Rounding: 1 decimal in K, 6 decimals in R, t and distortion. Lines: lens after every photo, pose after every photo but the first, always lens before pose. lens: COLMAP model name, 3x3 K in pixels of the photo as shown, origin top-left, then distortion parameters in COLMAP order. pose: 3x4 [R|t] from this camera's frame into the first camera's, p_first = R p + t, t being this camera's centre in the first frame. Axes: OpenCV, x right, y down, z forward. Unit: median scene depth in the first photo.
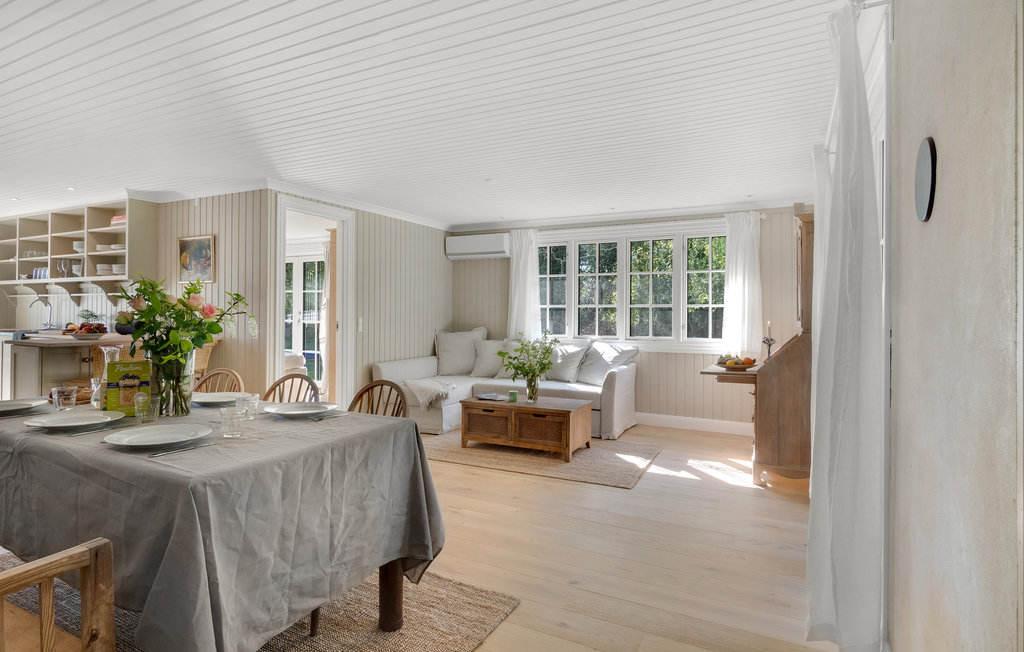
lens RADIAL K [[534.4, 0, 512.0], [0, 534.4, 326.0], [0, 0, 1]] dist [0.029652, 0.000113]
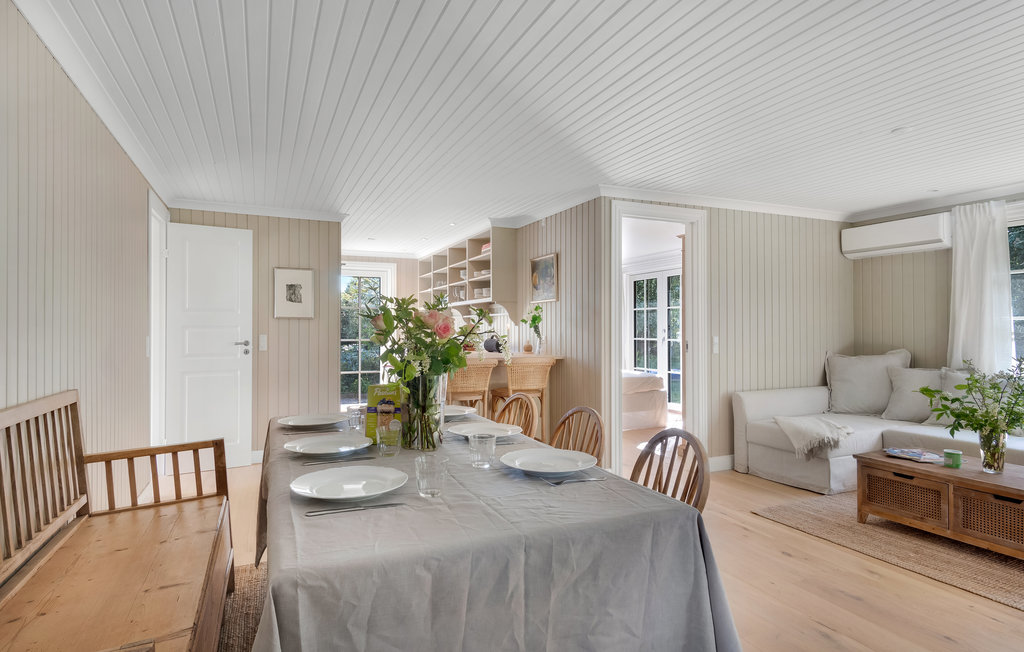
lens RADIAL K [[548.2, 0, 511.7], [0, 548.2, 329.5], [0, 0, 1]] dist [0.026291, -0.012266]
pose [[0.770235, -0.006324, -0.637729, 0.021646], [-0.010294, 0.999697, -0.022346, -0.004117], [0.637678, 0.023777, 0.769936, 0.152210]]
